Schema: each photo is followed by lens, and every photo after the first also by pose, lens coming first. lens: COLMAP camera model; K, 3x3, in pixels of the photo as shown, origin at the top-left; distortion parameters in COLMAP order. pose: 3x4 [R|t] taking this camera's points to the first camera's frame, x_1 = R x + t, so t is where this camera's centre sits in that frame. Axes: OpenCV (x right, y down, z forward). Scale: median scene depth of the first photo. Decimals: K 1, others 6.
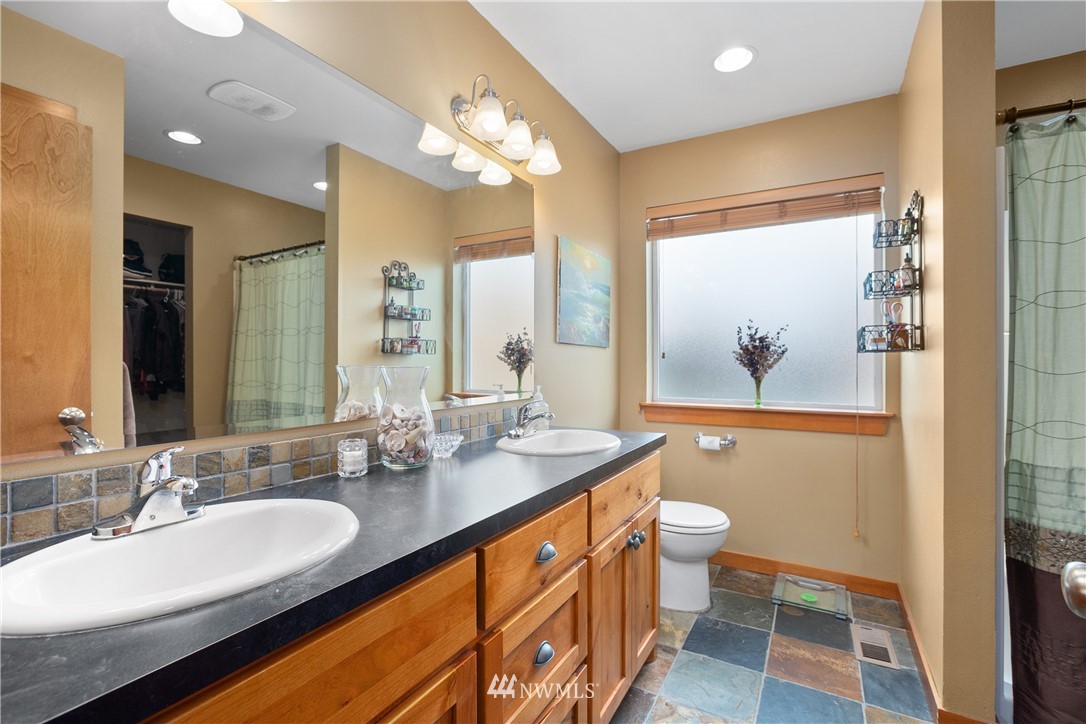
lens RADIAL K [[498.7, 0, 547.7], [0, 498.7, 370.9], [0, 0, 1]] dist [-0.032160, 0.014712]
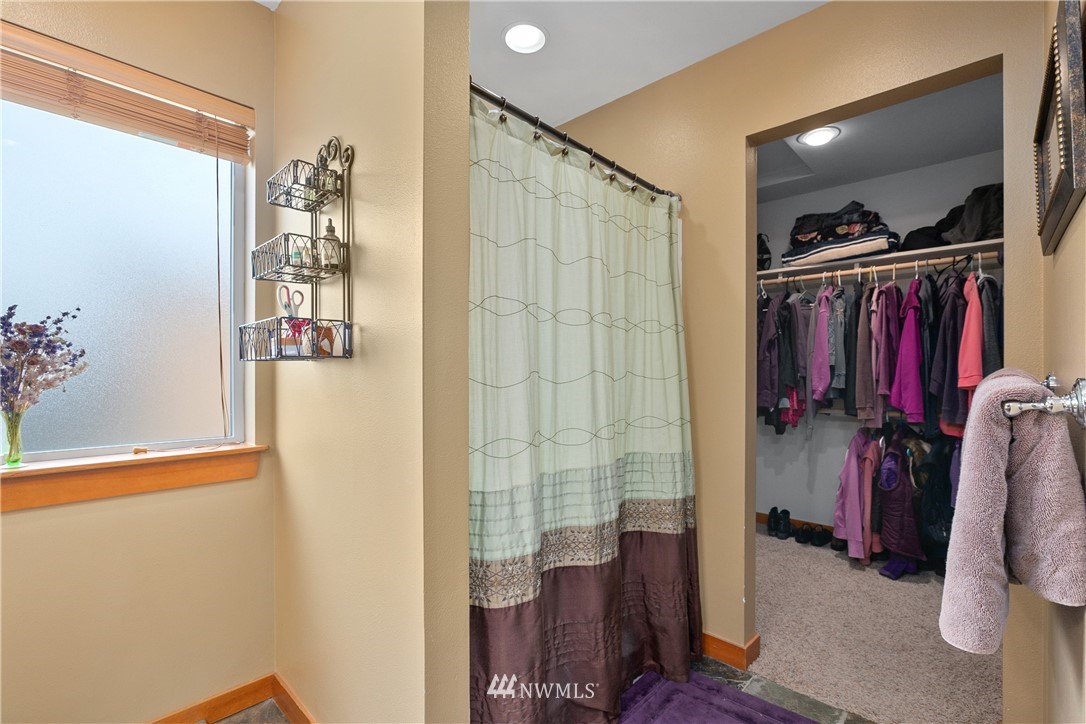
lens RADIAL K [[498.7, 0, 547.7], [0, 498.7, 370.9], [0, 0, 1]] dist [-0.032160, 0.014712]
pose [[0.249305, 0.004200, 0.968416, 0.158889], [0.019206, 0.999772, -0.009281, -0.013341], [-0.968234, 0.020914, 0.249168, 0.662051]]
